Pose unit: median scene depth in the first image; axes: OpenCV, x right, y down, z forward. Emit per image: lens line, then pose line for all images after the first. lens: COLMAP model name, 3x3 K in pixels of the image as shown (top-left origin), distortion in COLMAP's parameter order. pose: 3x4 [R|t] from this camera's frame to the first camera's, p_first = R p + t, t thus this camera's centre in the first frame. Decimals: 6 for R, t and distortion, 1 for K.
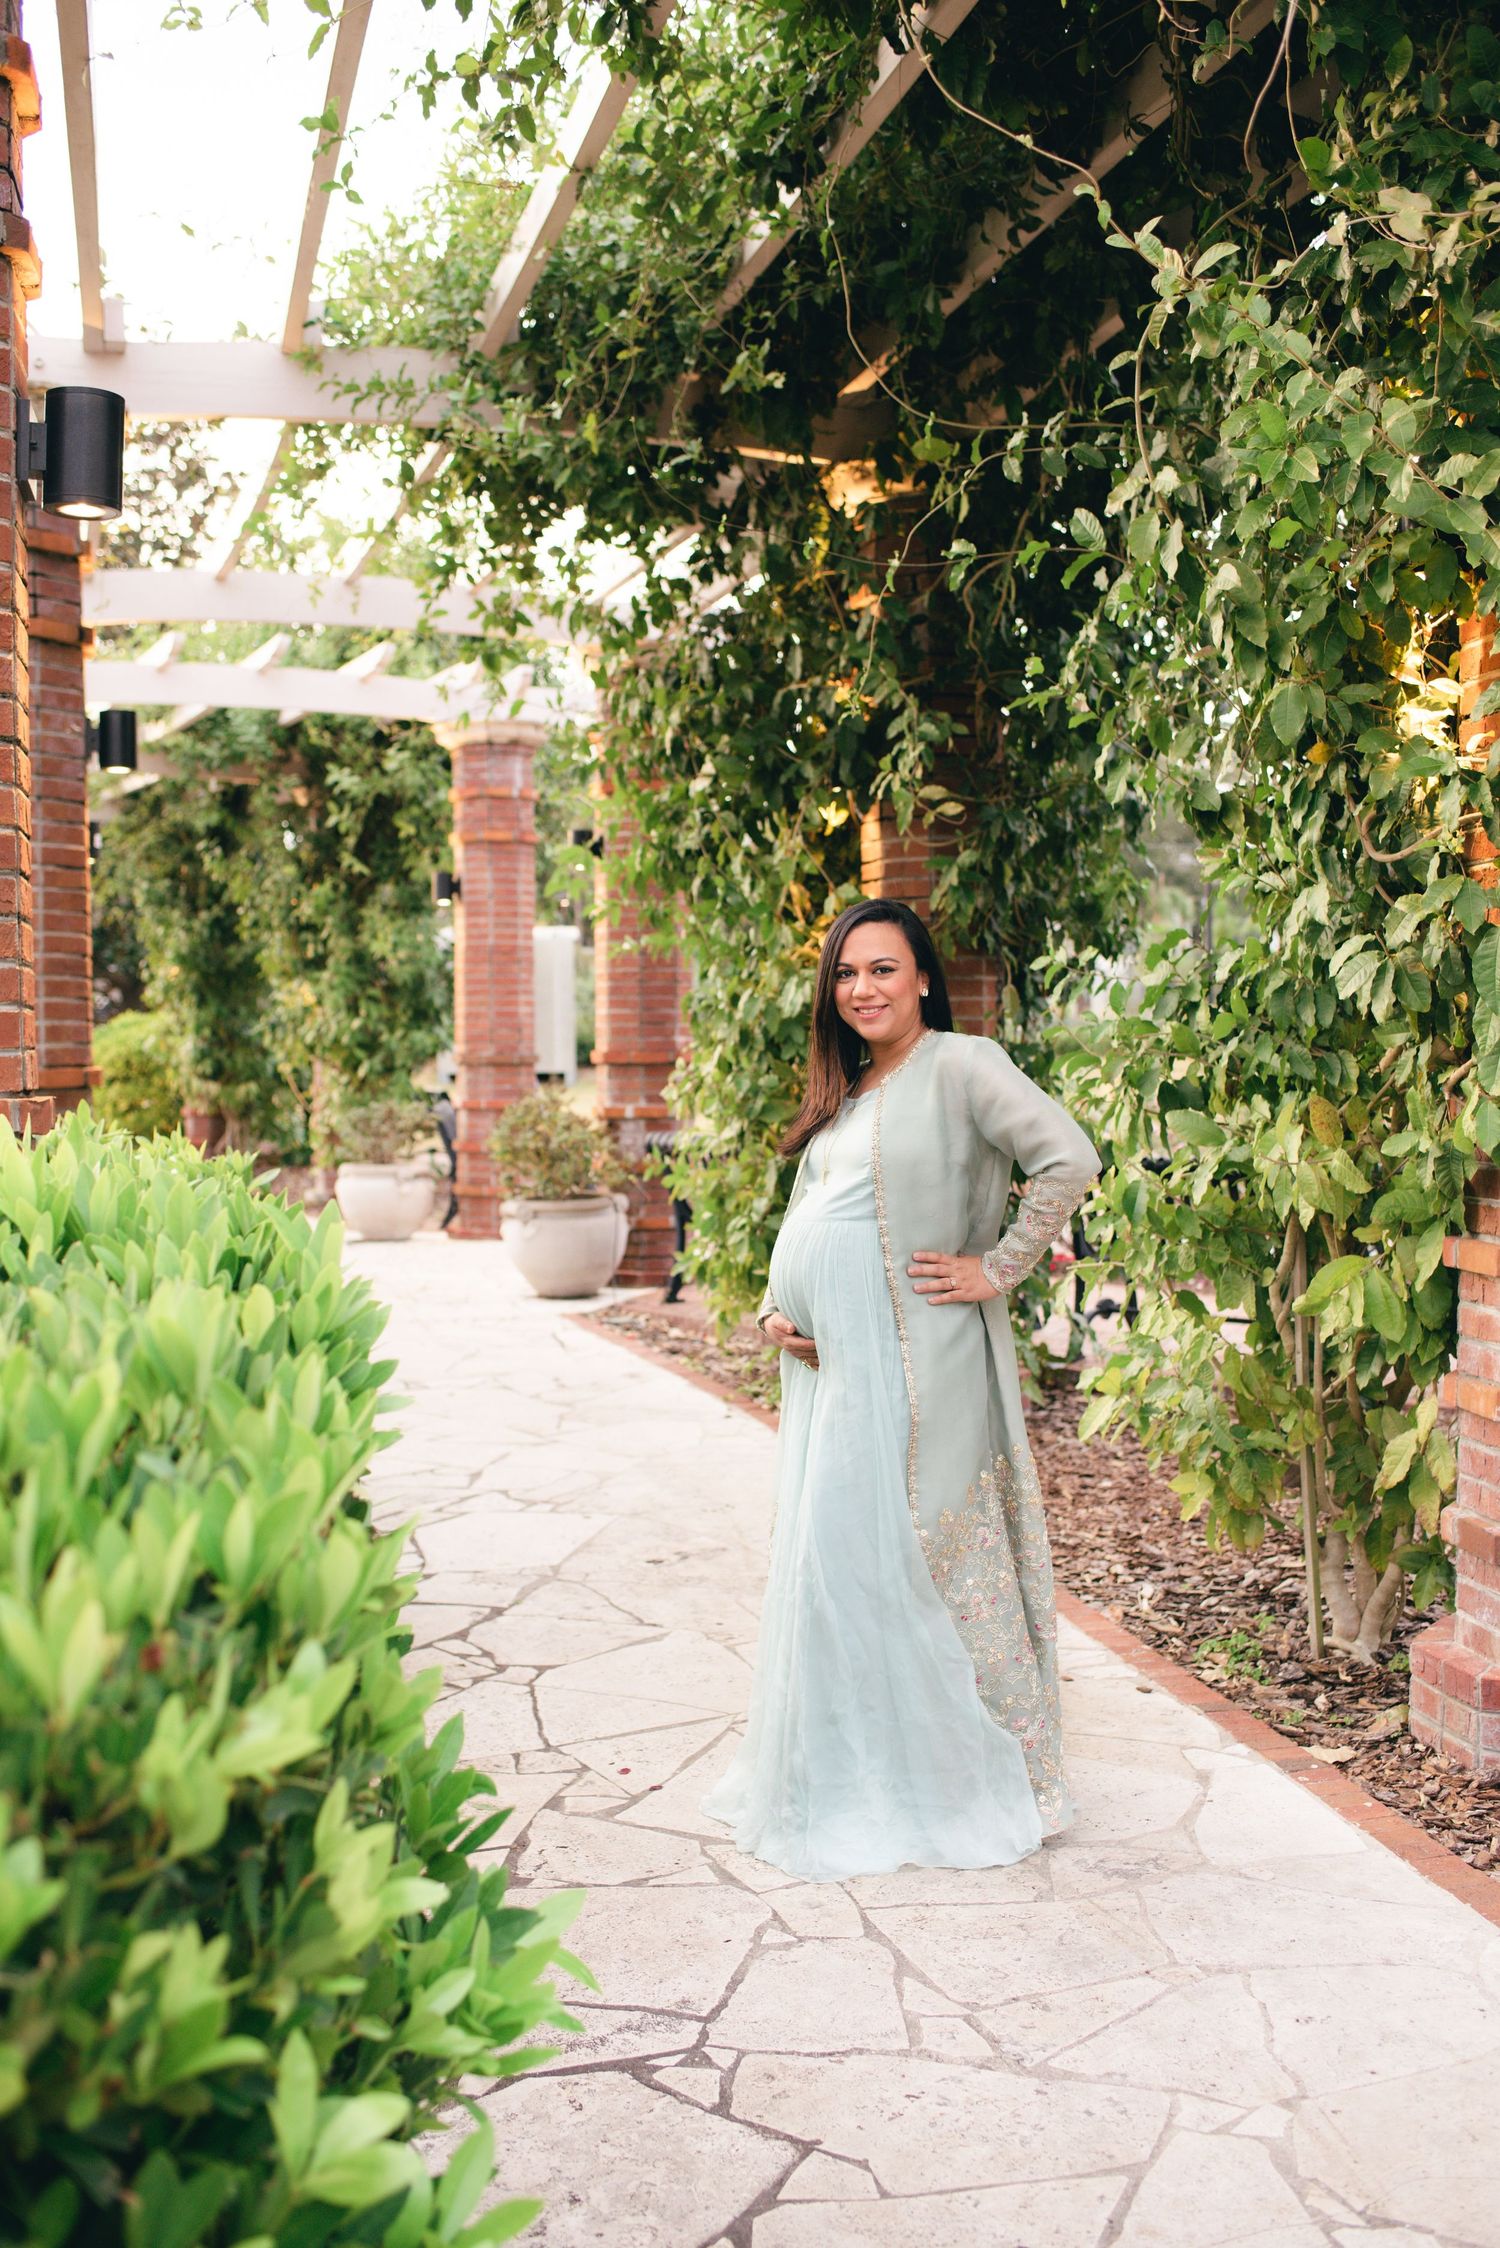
lens RADIAL K [[2257.5, 0, 750.0], [0, 2257.5, 1124.0], [0, 0, 1]] dist [-0.101696, 0.118097]
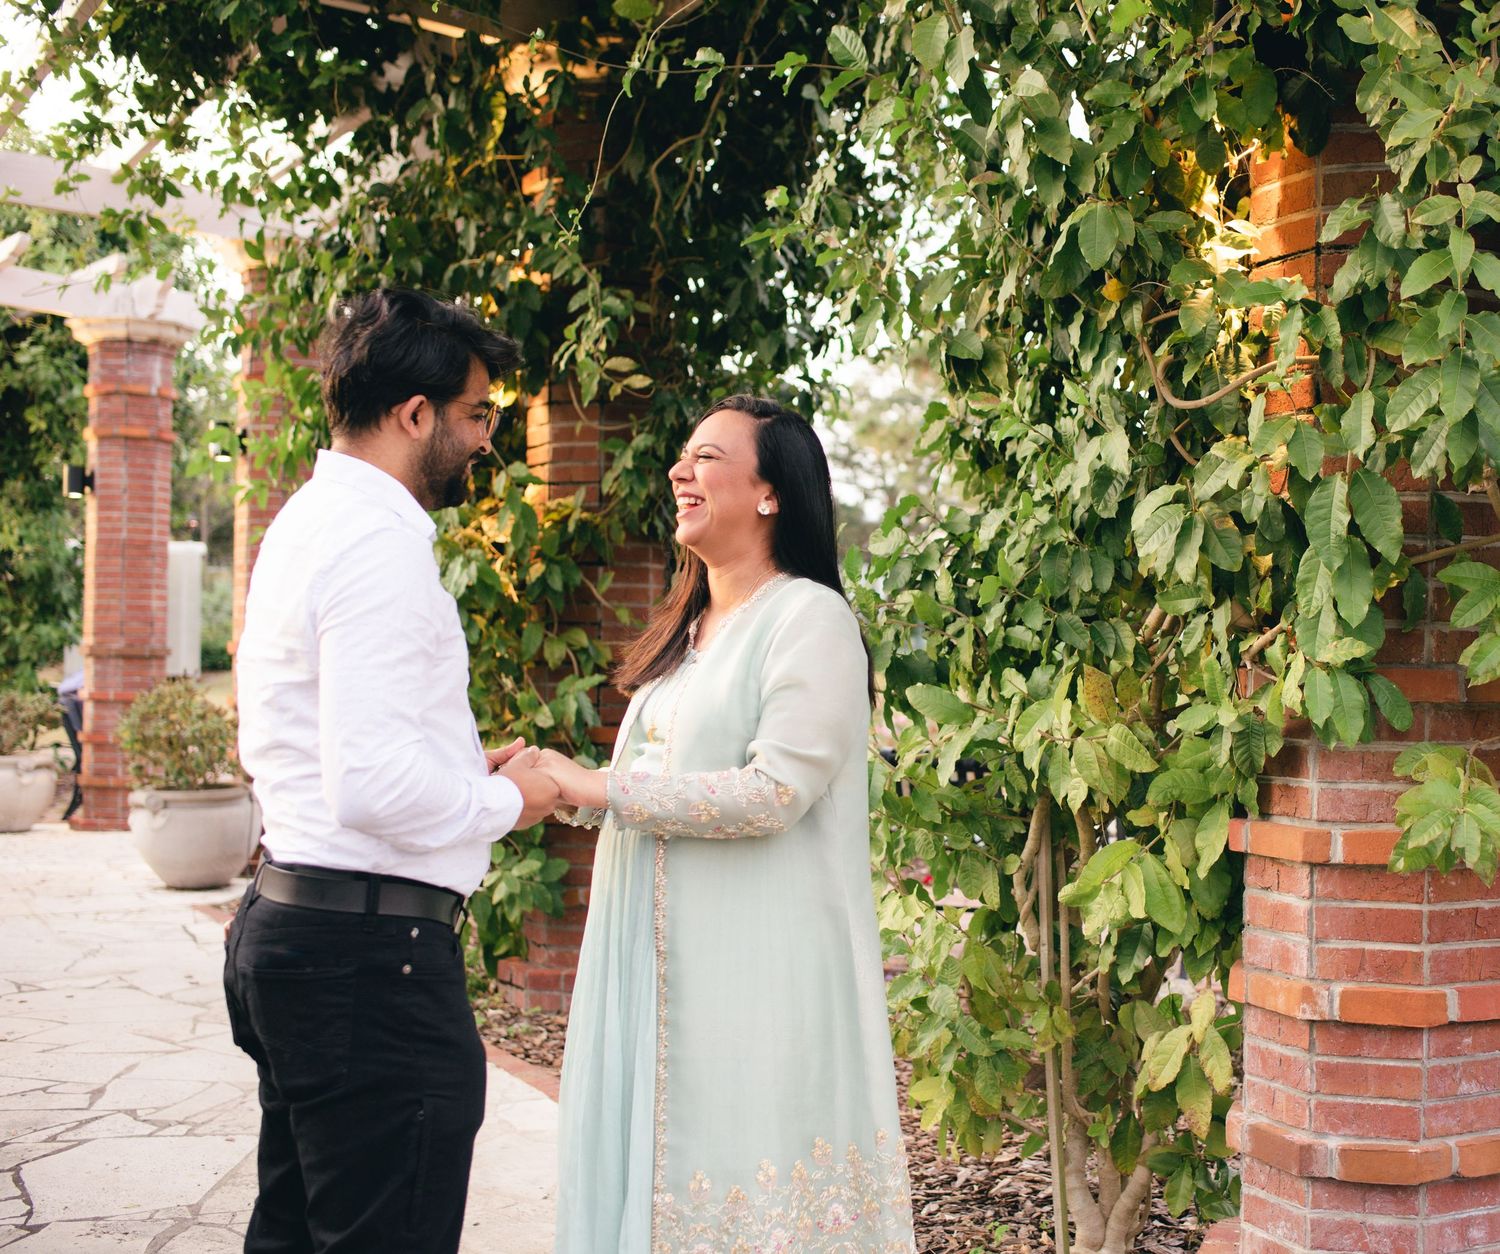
lens RADIAL K [[1901.9, 0, 945.9], [0, 1901.9, 633.3], [0, 0, 1]] dist [-0.100421, 0.105835]
pose [[0.954330, 0.021706, 0.297964, -0.021427], [-0.006331, 0.998603, -0.052469, 0.008667], [-0.298686, 0.048186, 0.953134, 0.157924]]
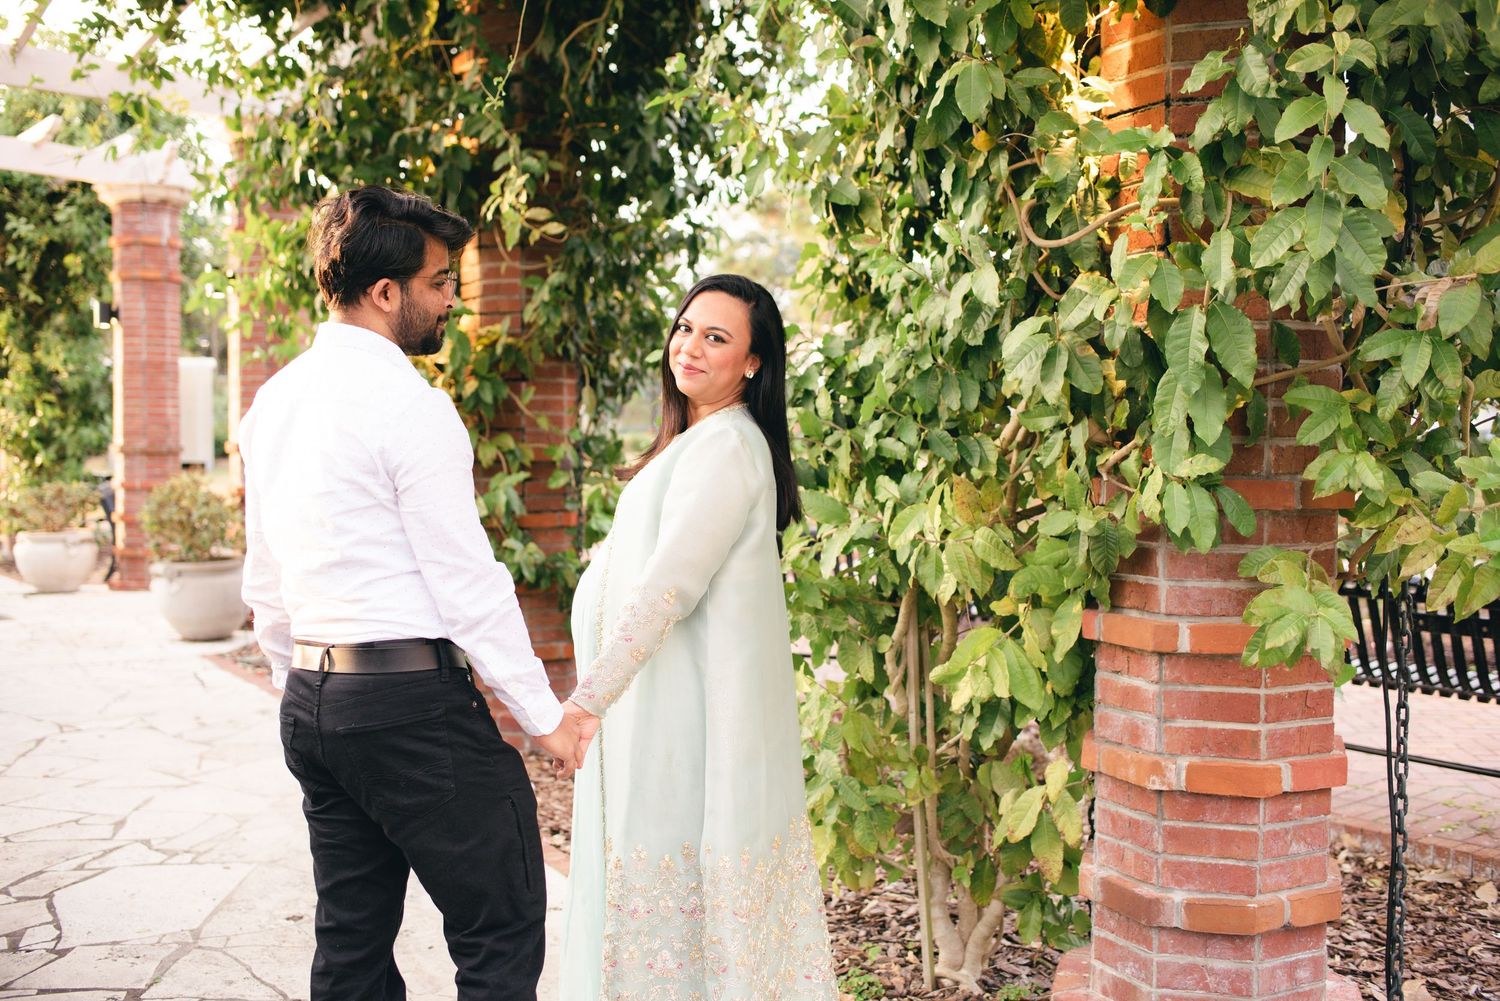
lens RADIAL K [[1463.3, 0, 750.0], [0, 1463.3, 500.5], [0, 0, 1]] dist [-0.099752, 0.101422]
pose [[0.961565, -0.002582, 0.274565, -0.016263], [0.002015, 0.999995, 0.002347, -0.001864], [-0.274570, -0.001703, 0.961566, 0.214967]]
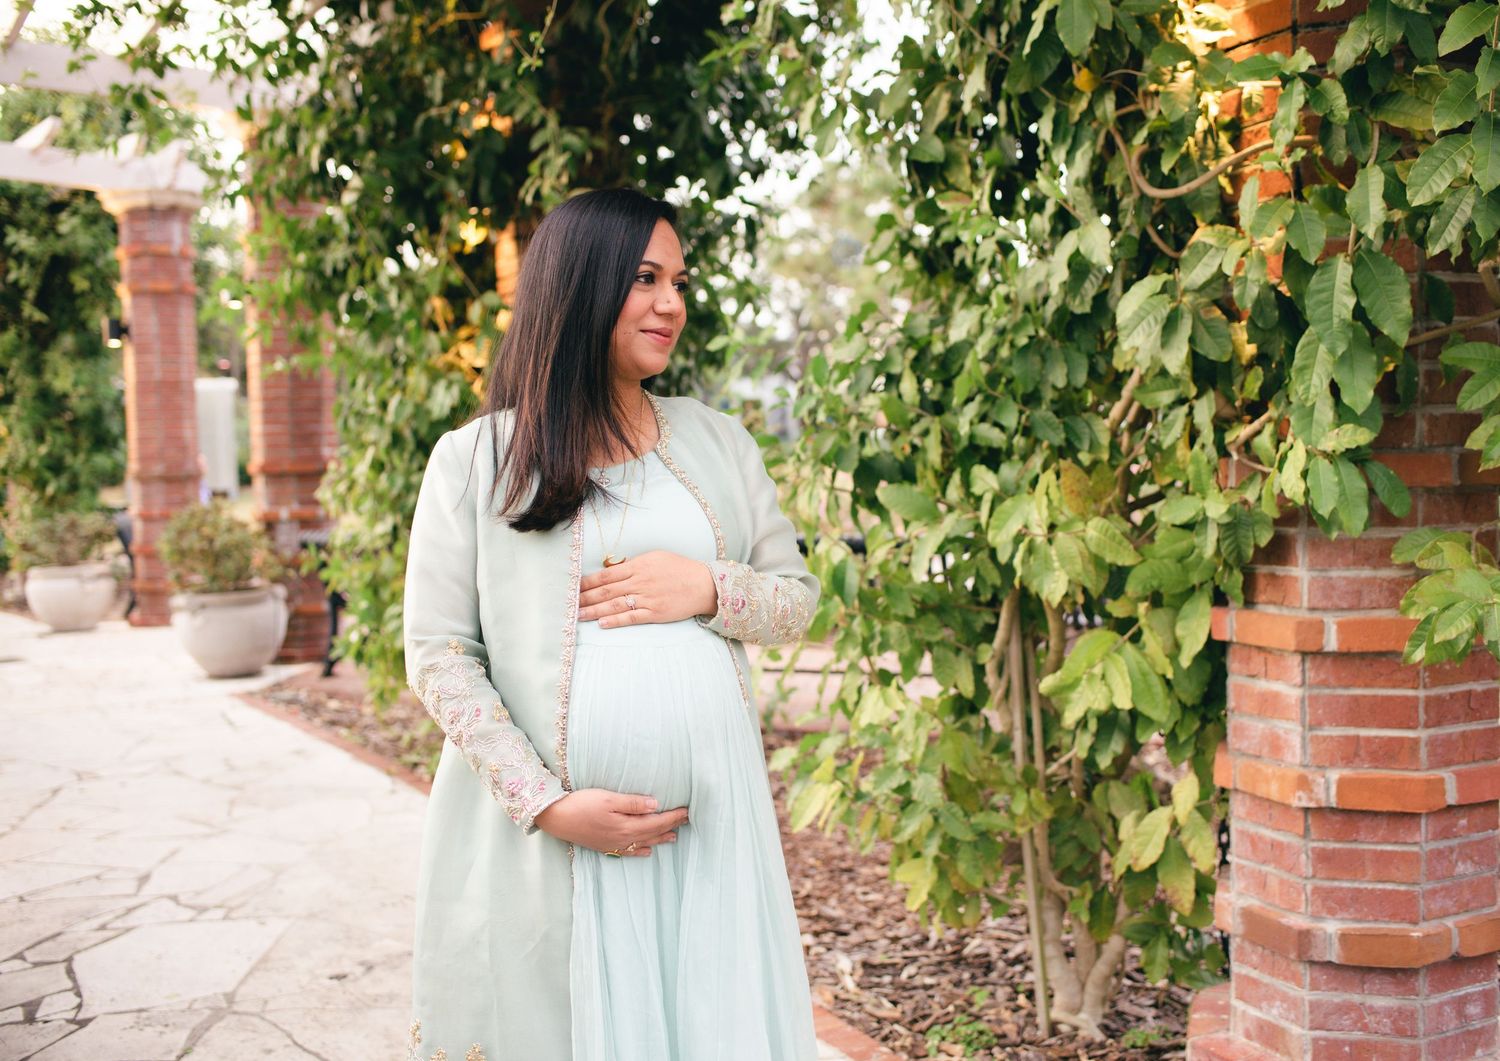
lens RADIAL K [[1555.2, 0, 795.2], [0, 1555.2, 531.0], [0, 0, 1]] dist [-0.099337, 0.097803]
pose [[0.963327, -0.034547, 0.266096, -0.016273], [0.032372, 0.999397, 0.012557, 0.002439], [-0.266369, -0.003482, 0.963865, 0.237038]]
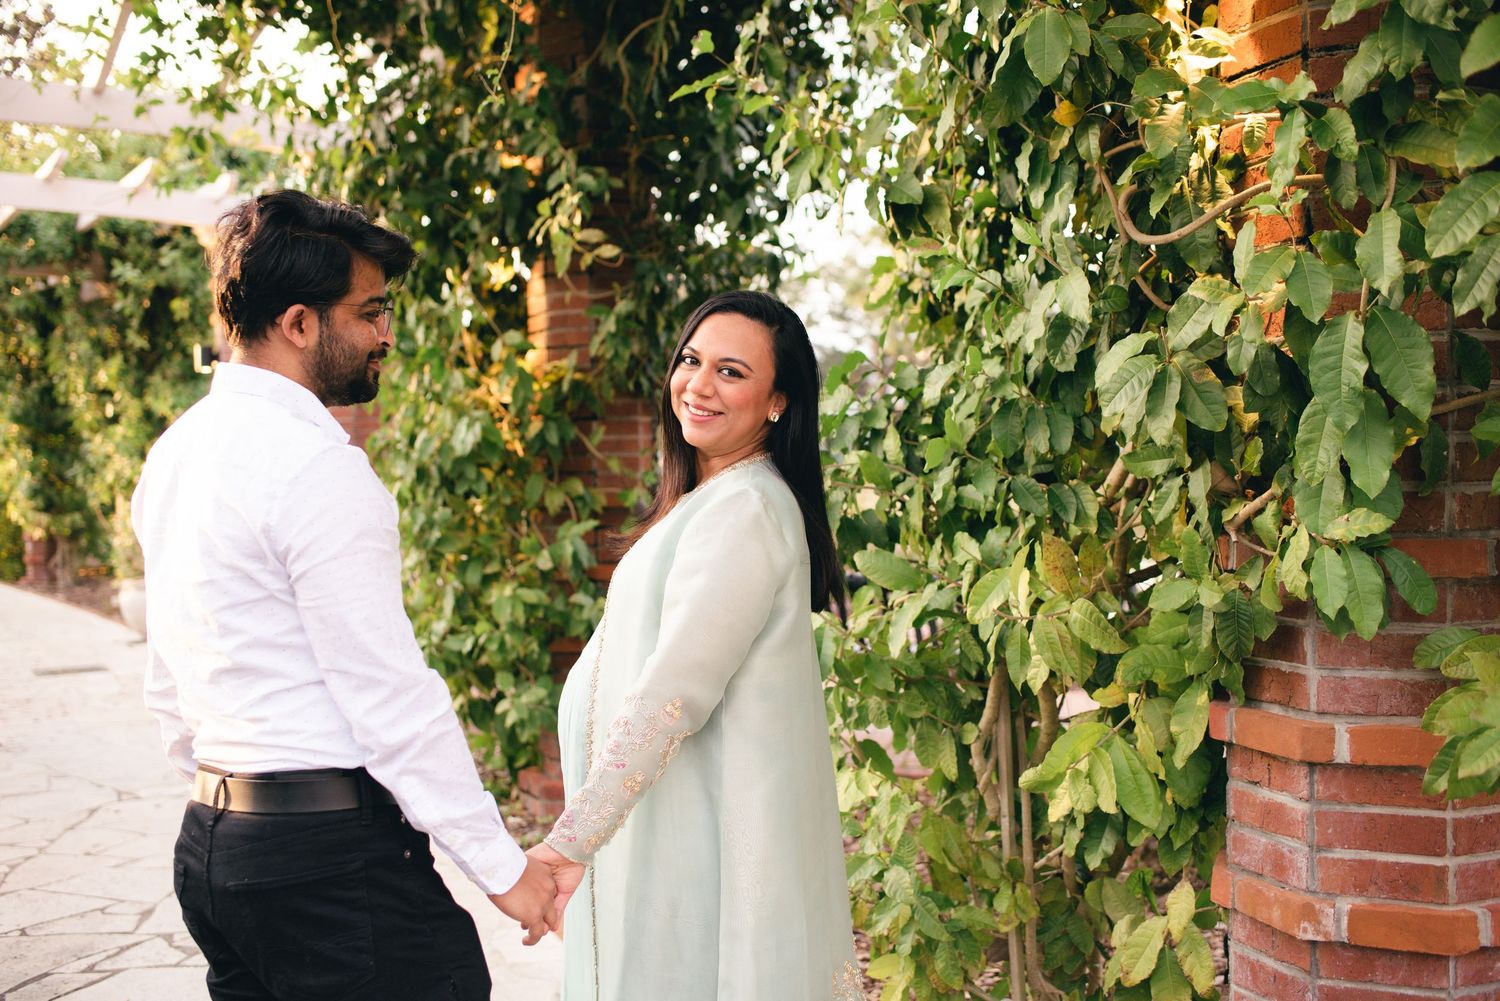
lens RADIAL K [[1463.3, 0, 750.0], [0, 1463.3, 500.5], [0, 0, 1]] dist [-0.099752, 0.101422]
pose [[0.983074, -0.013777, 0.182691, 0.024719], [0.017387, 0.999684, -0.018169, -0.010200], [-0.182383, 0.021038, 0.983003, 0.279805]]
